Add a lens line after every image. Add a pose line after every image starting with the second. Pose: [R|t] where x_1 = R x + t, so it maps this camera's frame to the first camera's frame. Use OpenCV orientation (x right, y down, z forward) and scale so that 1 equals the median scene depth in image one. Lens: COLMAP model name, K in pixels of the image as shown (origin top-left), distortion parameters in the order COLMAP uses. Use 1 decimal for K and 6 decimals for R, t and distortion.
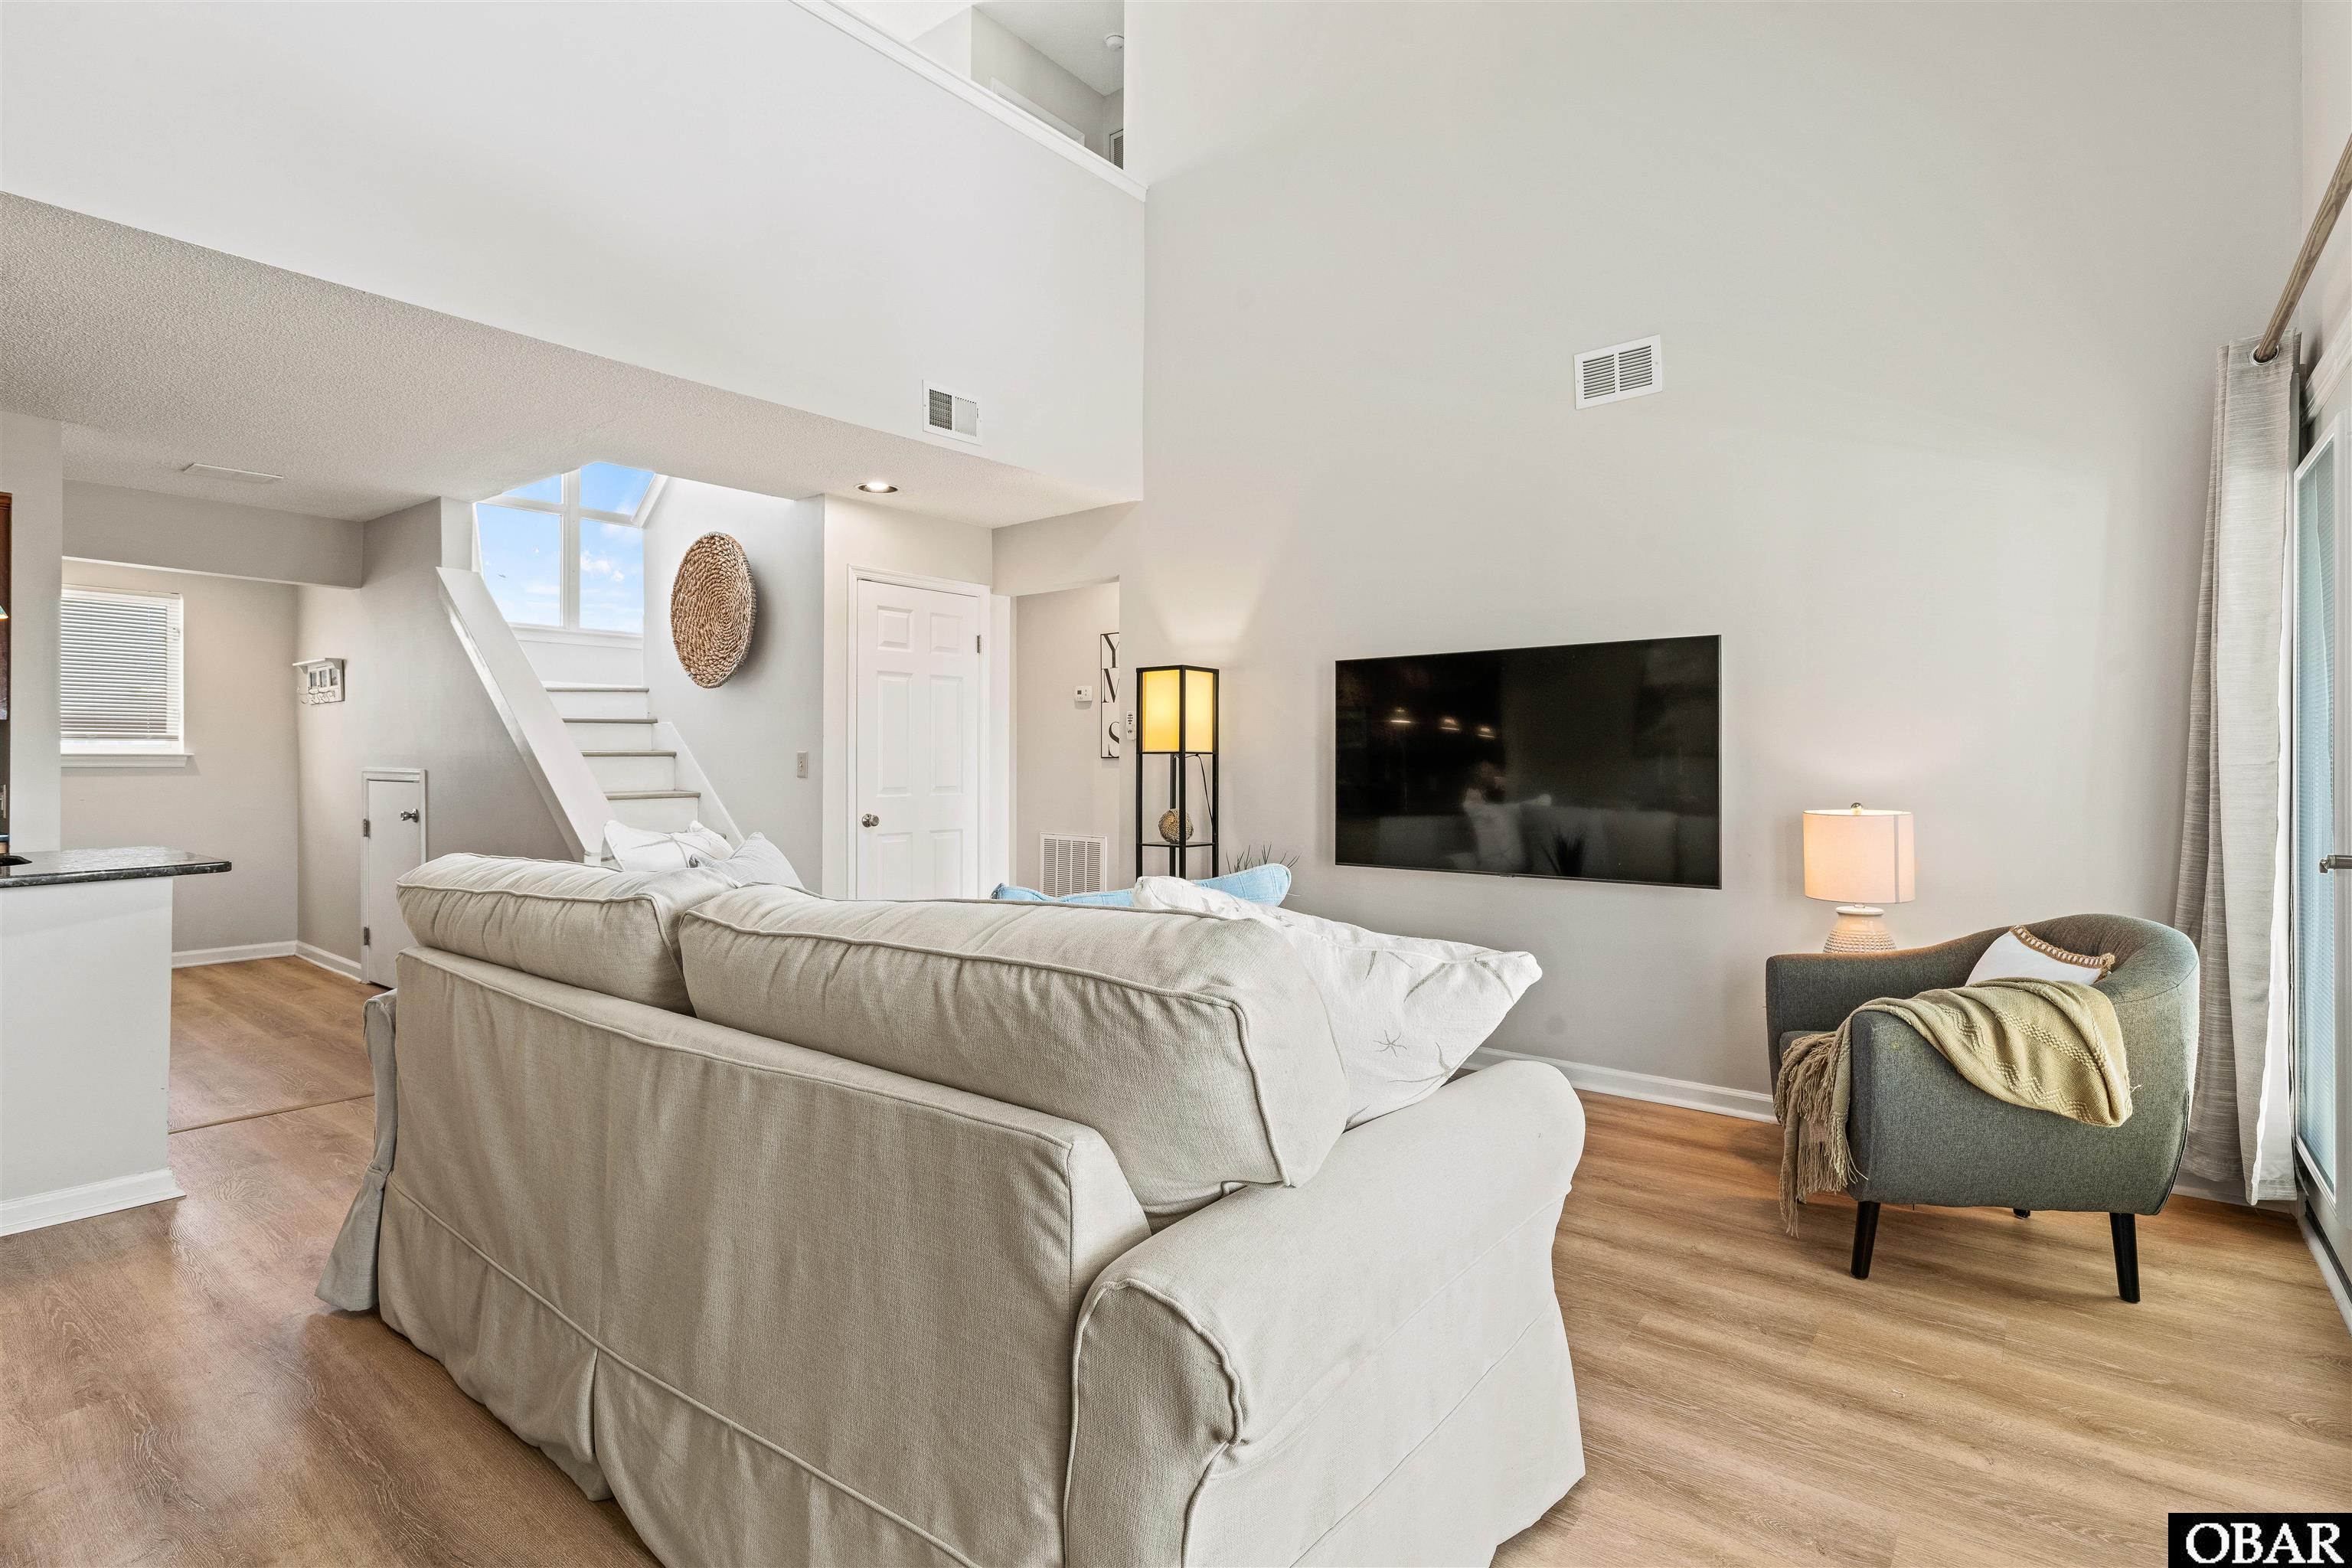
lens RADIAL K [[1143.2, 0, 1197.7], [0, 1143.2, 760.5], [0, 0, 1]] dist [-0.001594, 0.000277]
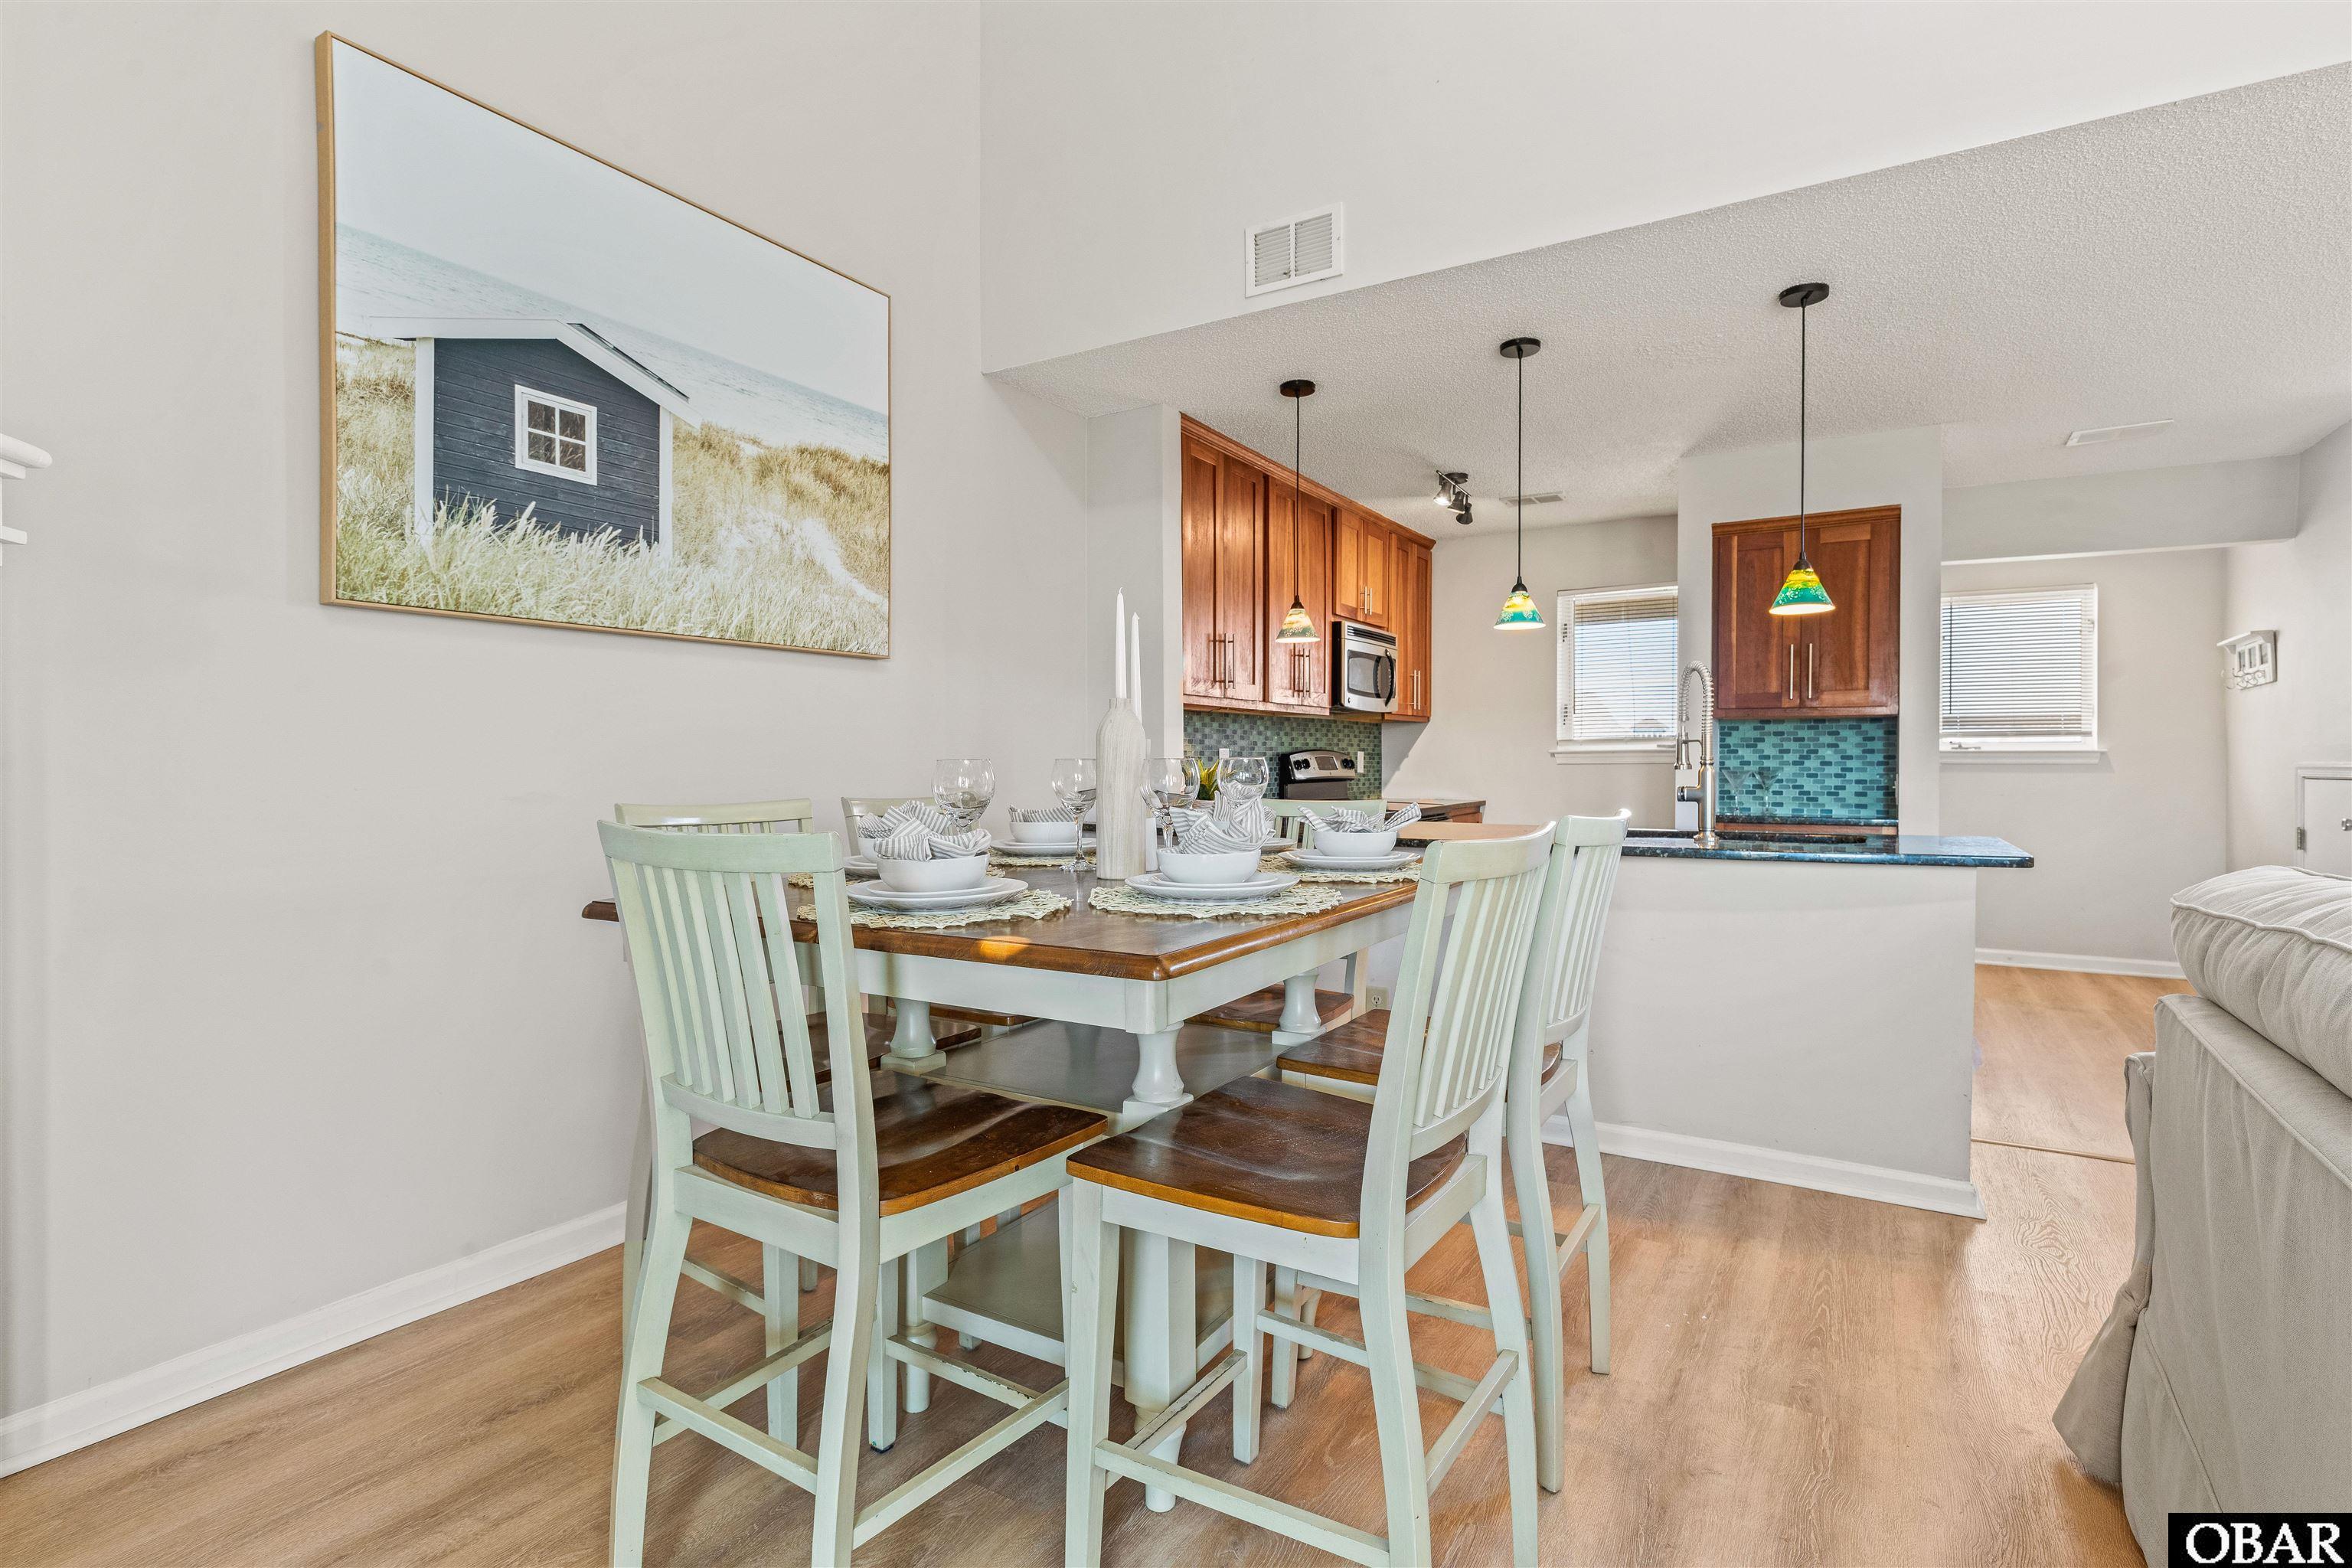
lens RADIAL K [[1143.2, 0, 1172.5], [0, 1143.2, 771.2], [0, 0, 1]] dist [-0.001594, 0.000277]
pose [[0.114613, 0.003323, -0.993405, -0.037195], [-0.002510, 0.999992, 0.003056, 0.014019], [0.993407, 0.002144, 0.114620, 0.157113]]
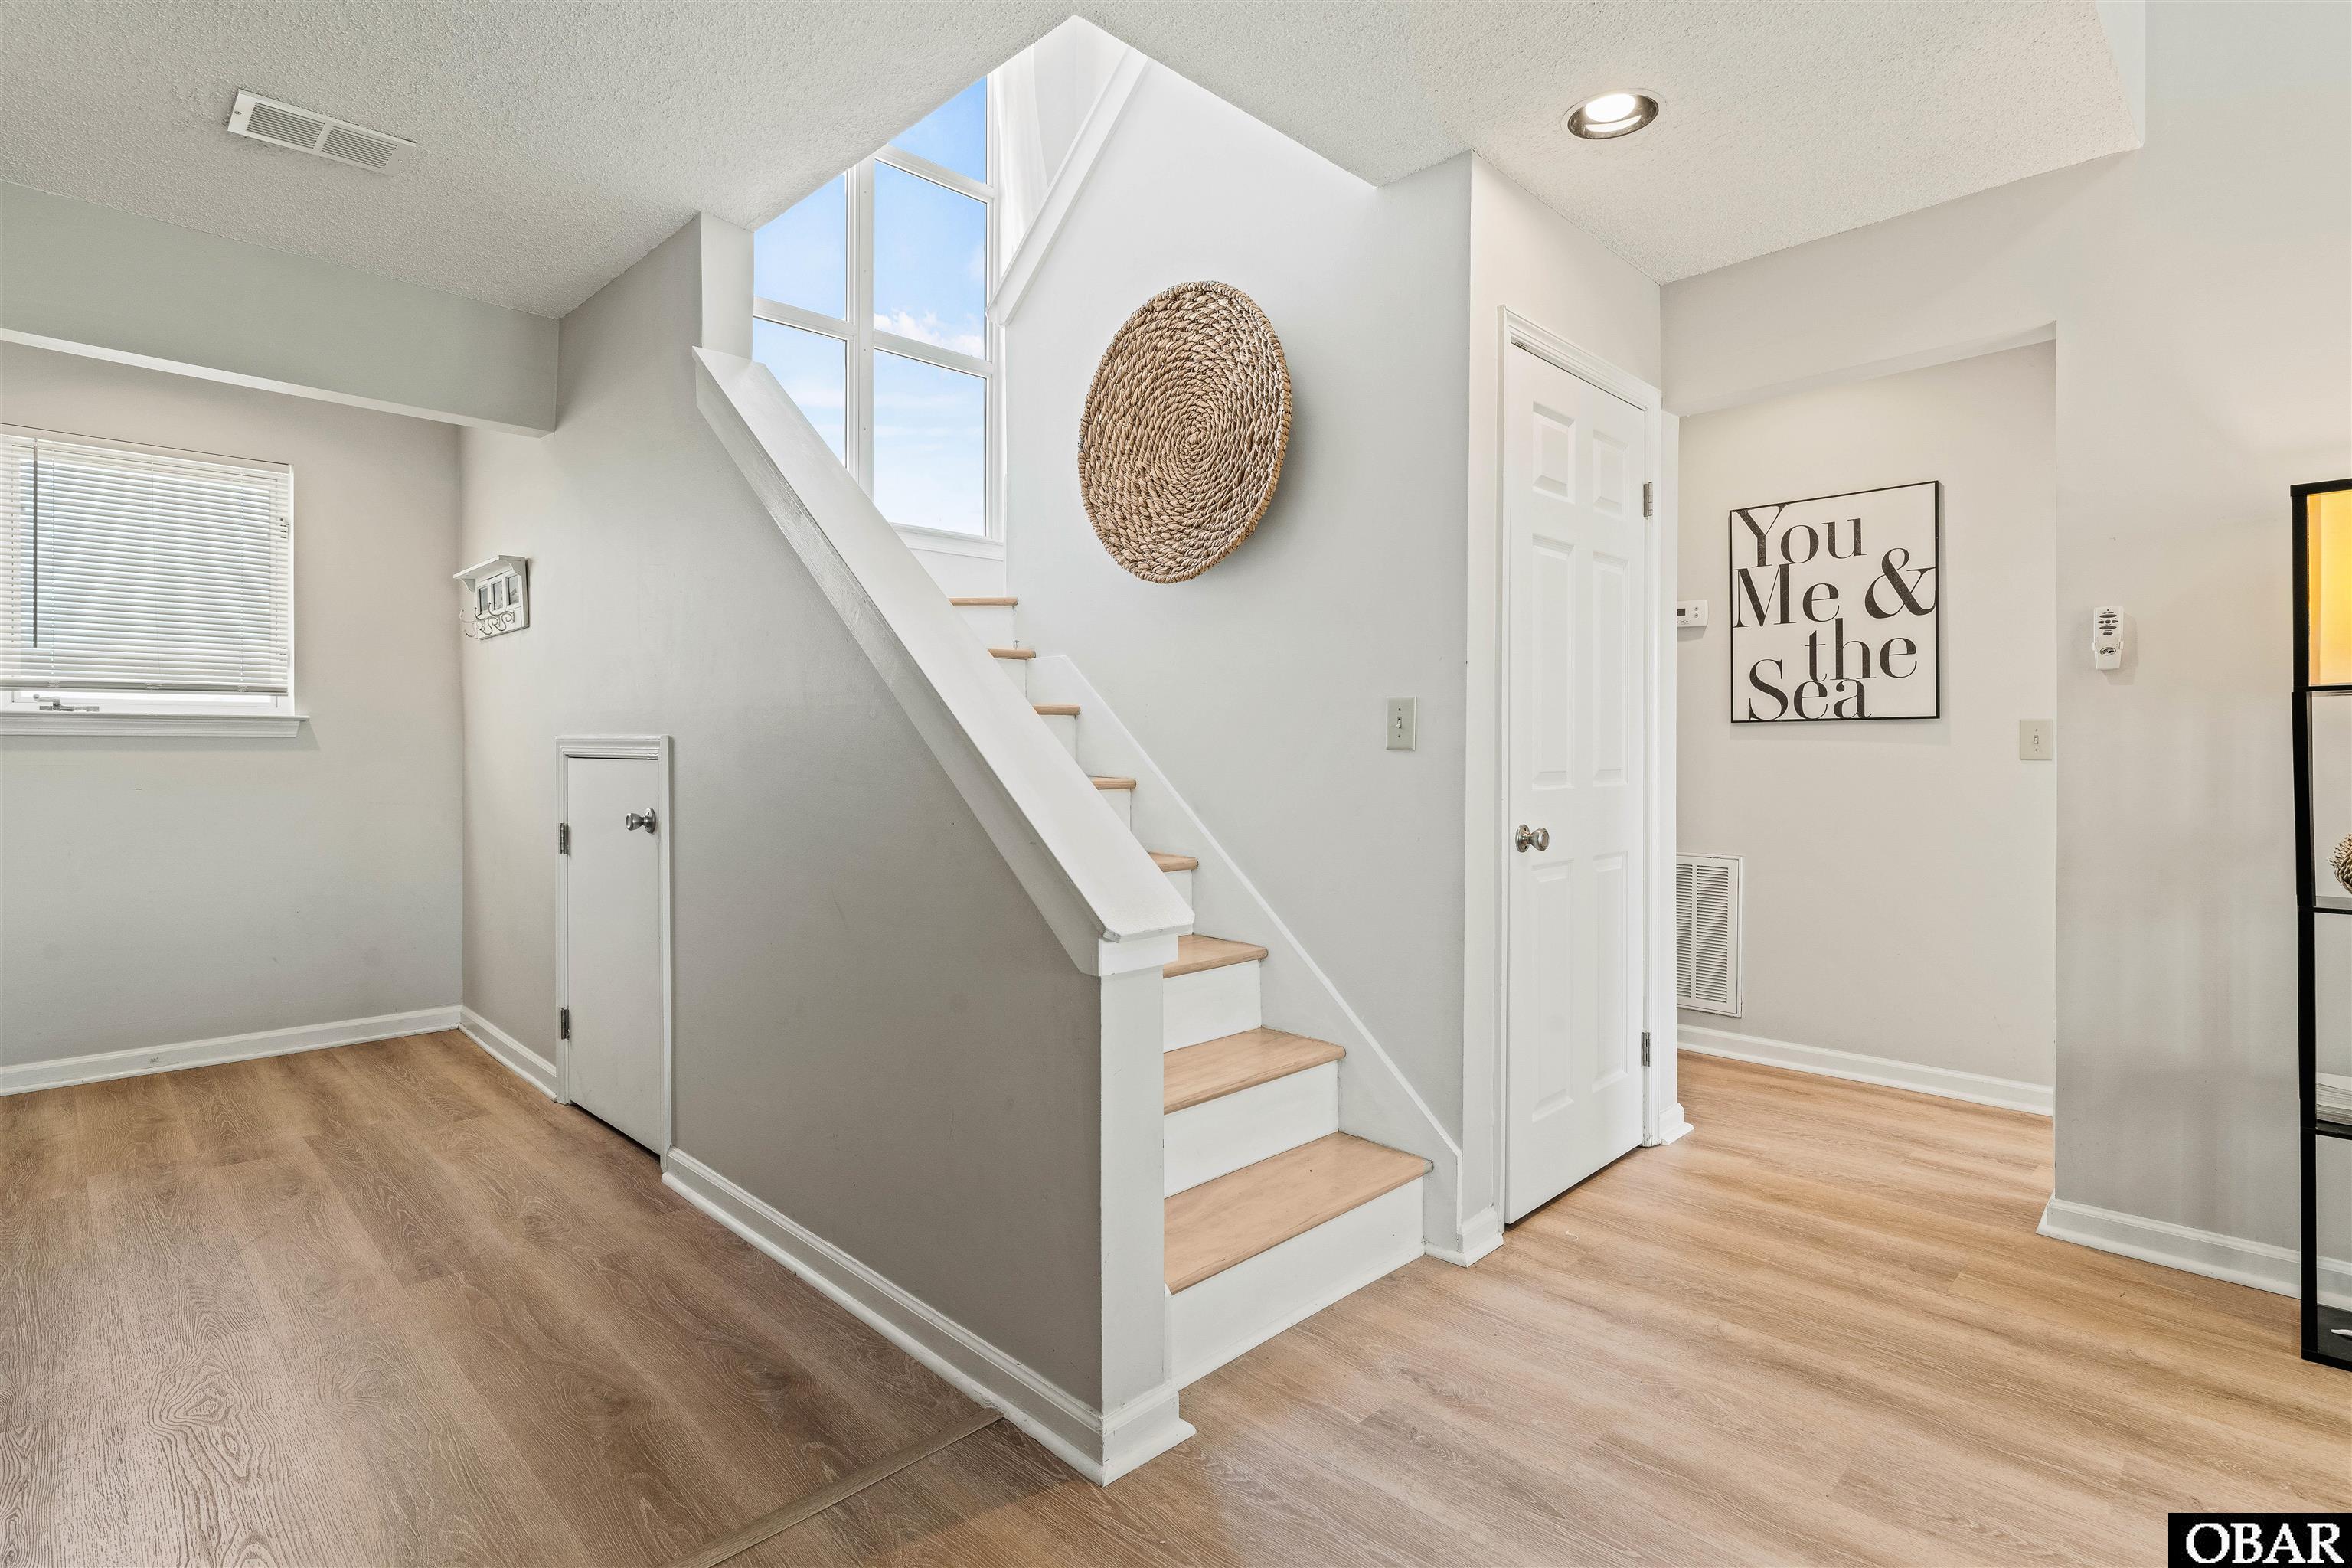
lens RADIAL K [[1143.2, 0, 1187.7], [0, 1143.2, 747.2], [0, 0, 1]] dist [-0.001594, 0.000277]
pose [[0.993221, -0.000065, -0.116240, -0.406860], [0.000226, 0.999999, 0.001373, 0.013712], [0.116239, -0.001390, 0.993220, 0.541255]]
